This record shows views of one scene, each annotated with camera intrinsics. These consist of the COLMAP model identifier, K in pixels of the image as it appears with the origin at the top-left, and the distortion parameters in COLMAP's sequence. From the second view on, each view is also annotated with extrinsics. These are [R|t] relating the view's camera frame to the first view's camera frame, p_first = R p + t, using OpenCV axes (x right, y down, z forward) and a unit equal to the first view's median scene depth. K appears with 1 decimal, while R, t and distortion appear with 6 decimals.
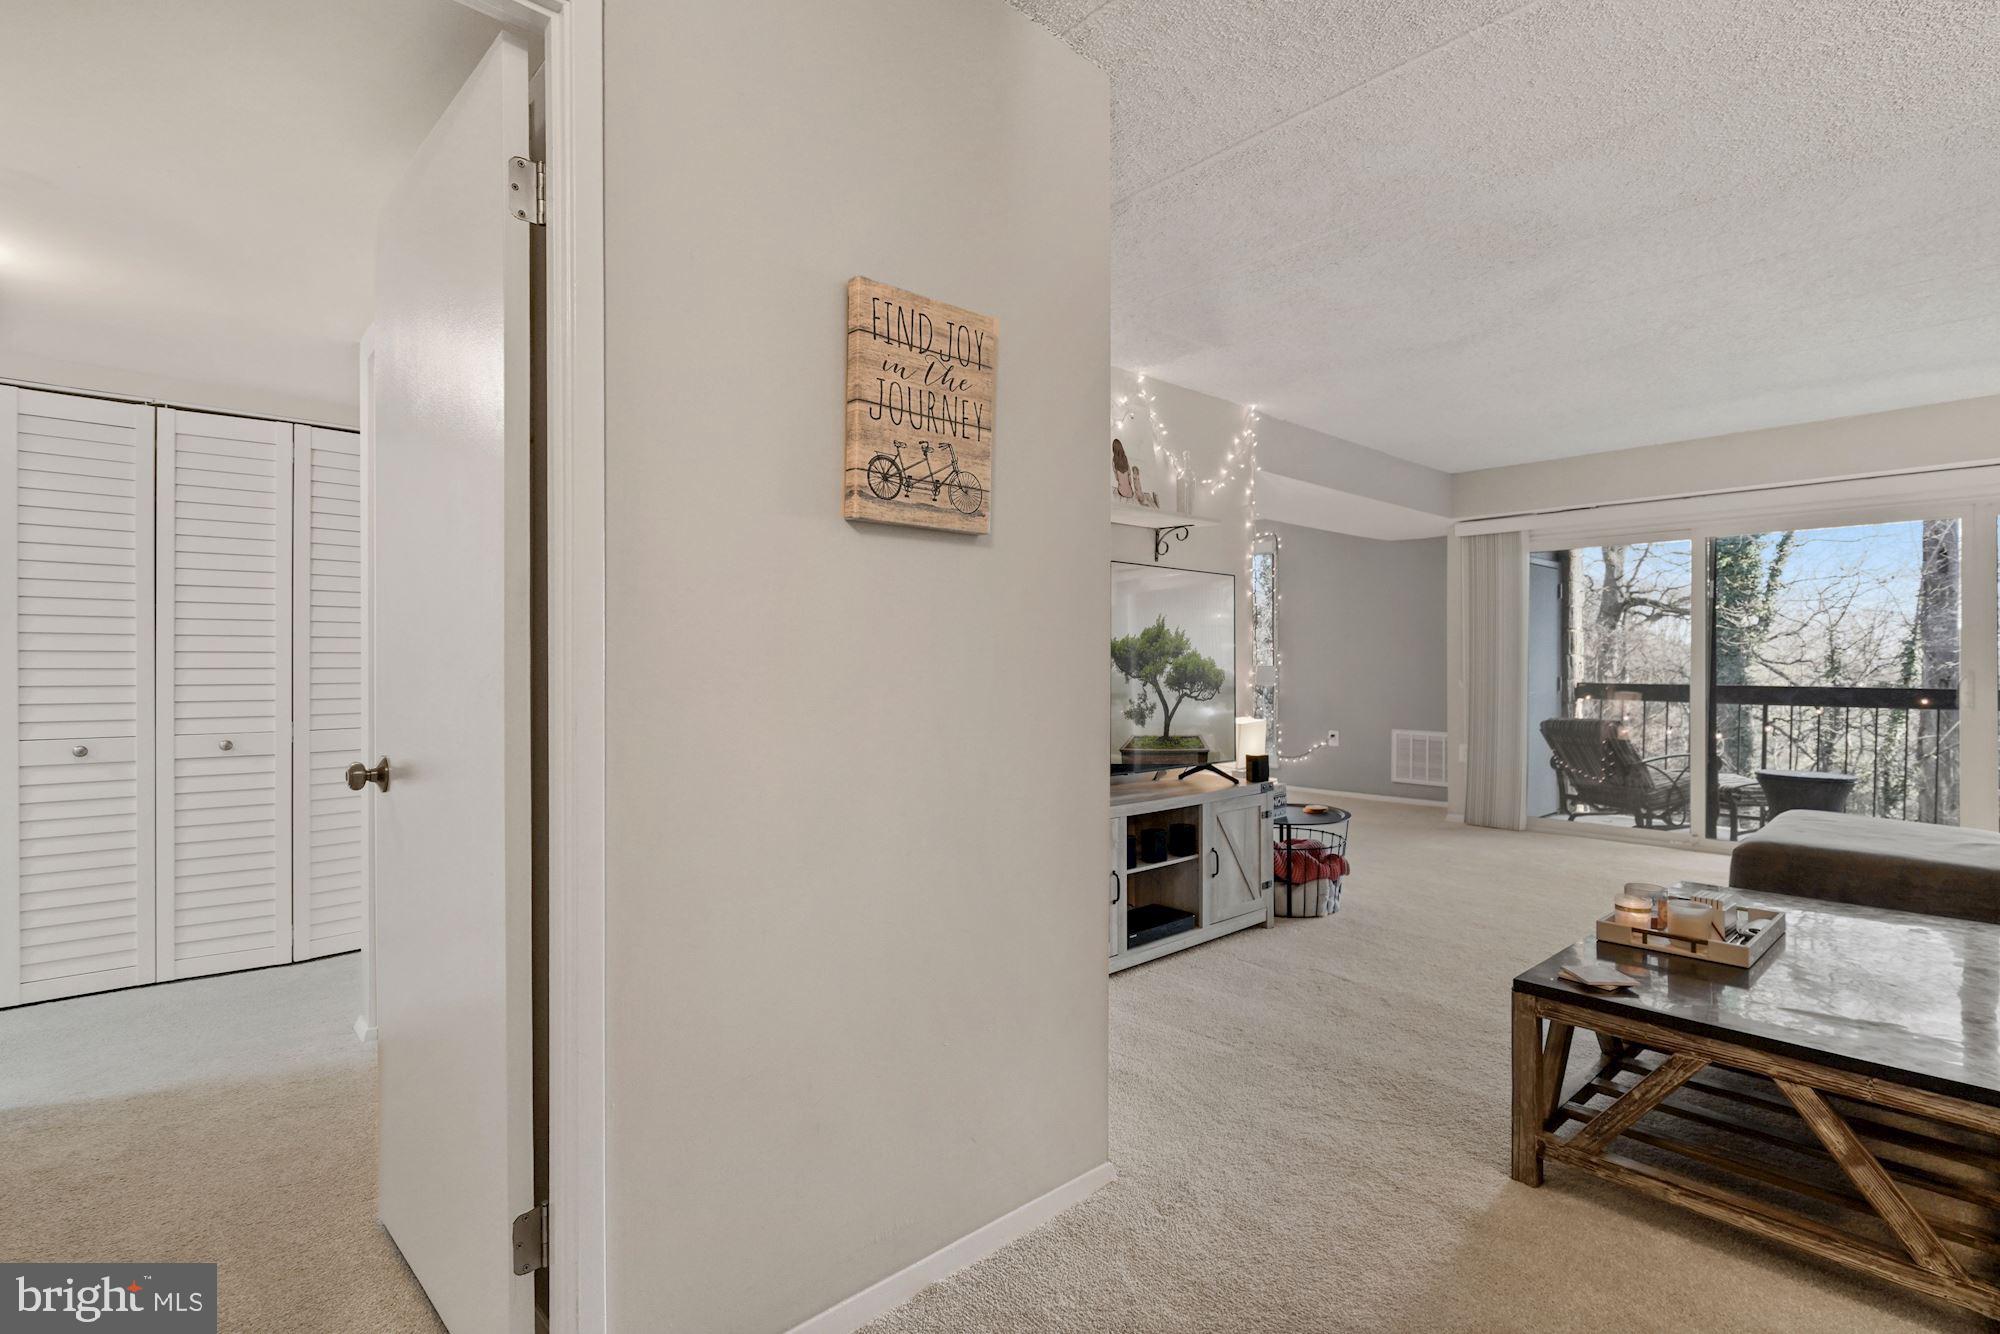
lens RADIAL K [[949.0, 0, 1001.8], [0, 949.0, 662.4], [0, 0, 1]] dist [-0.002392, 0.008414]
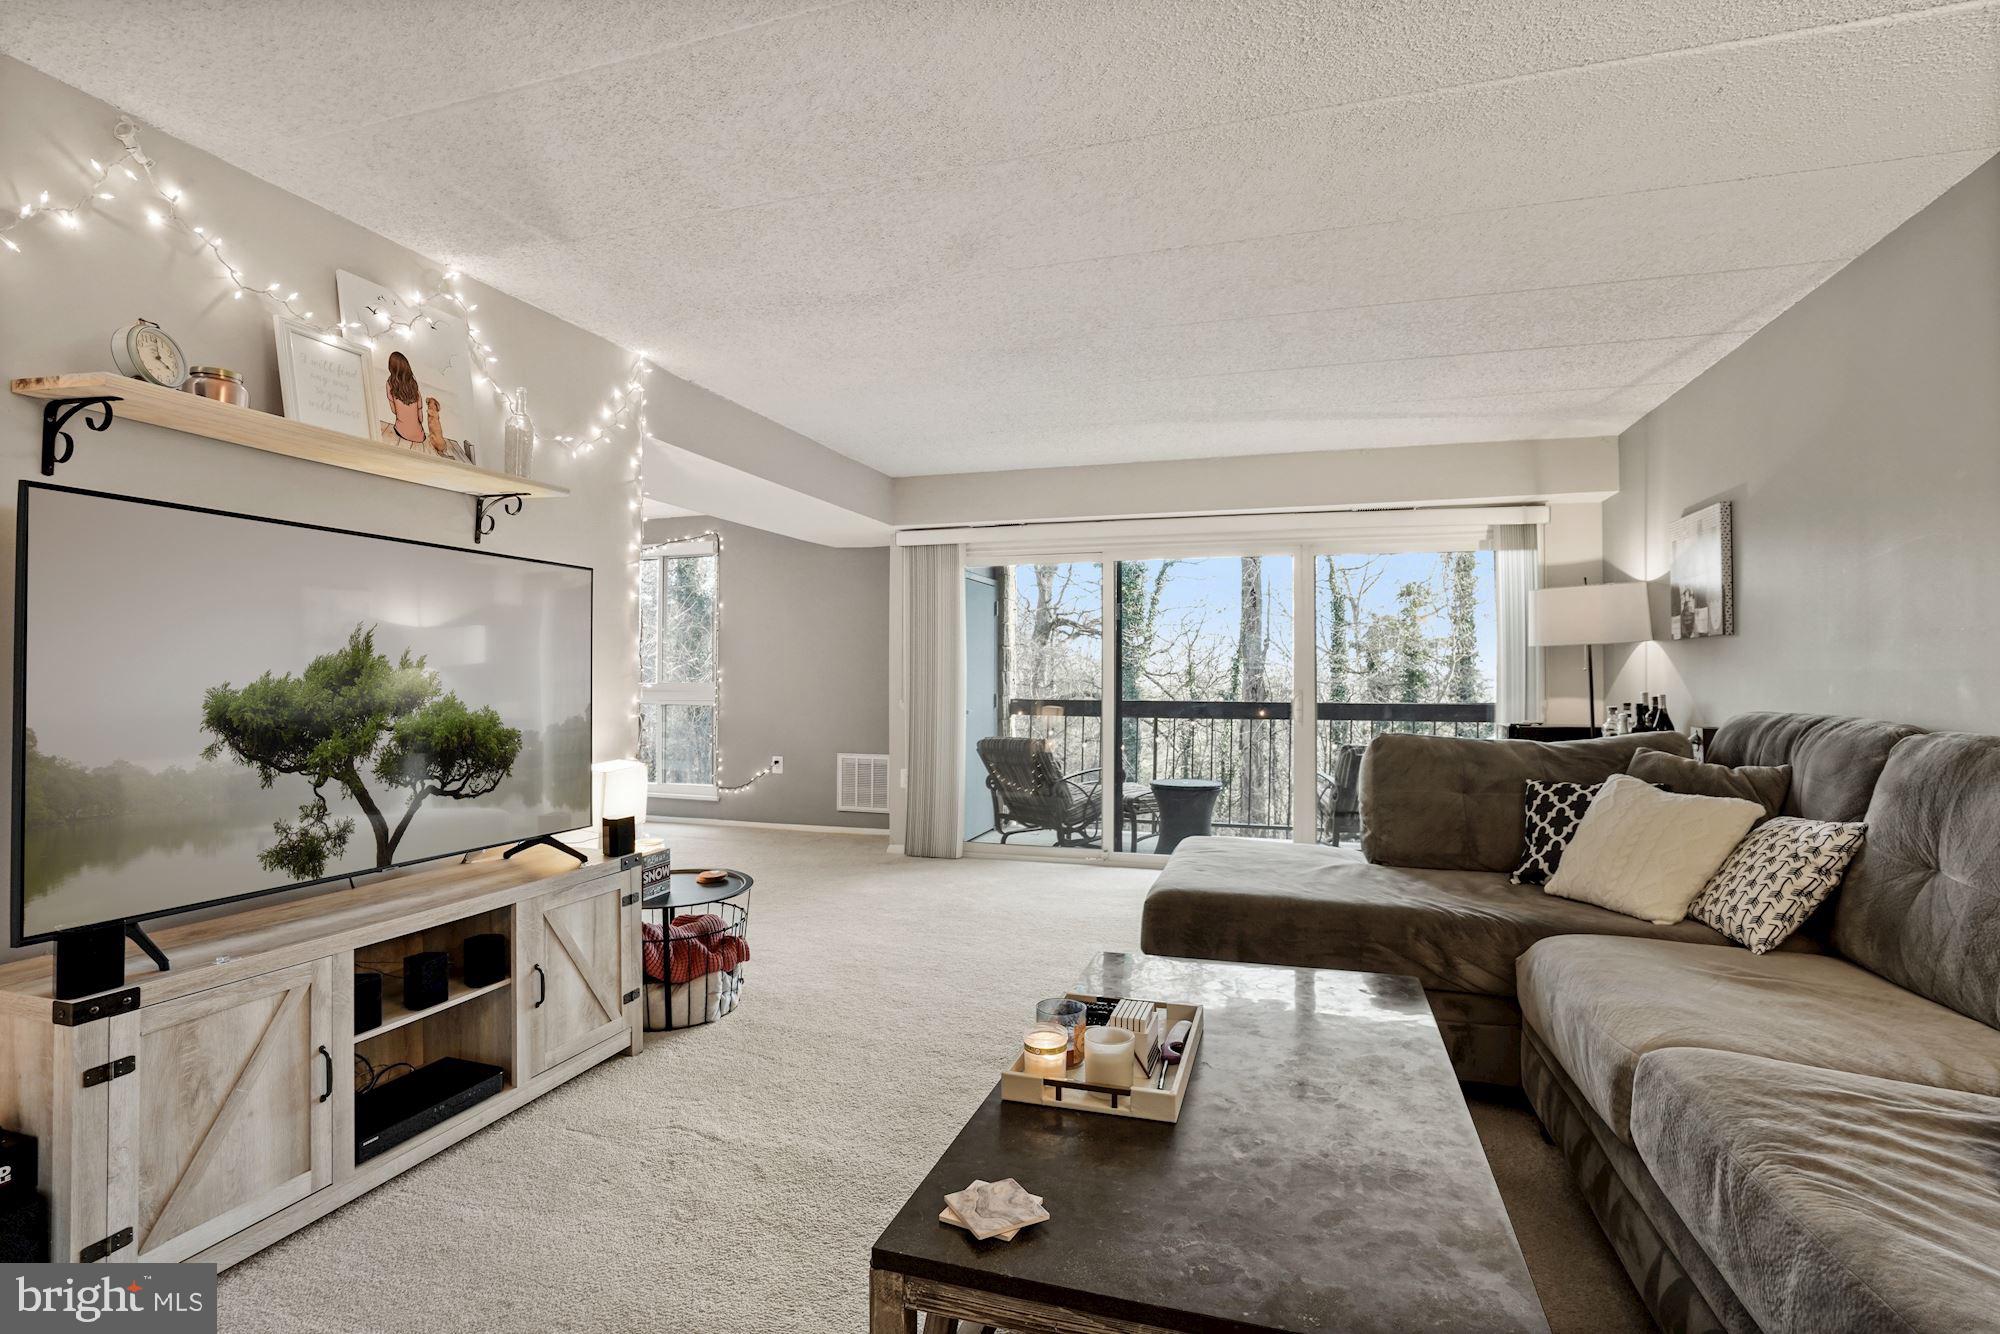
lens RADIAL K [[949.0, 0, 1001.8], [0, 949.0, 662.4], [0, 0, 1]] dist [-0.002392, 0.008414]
pose [[0.864939, 0.005733, 0.501844, 0.137340], [-0.000163, 0.999938, -0.011142, -0.010855], [-0.501877, 0.009555, 0.864886, 0.197046]]
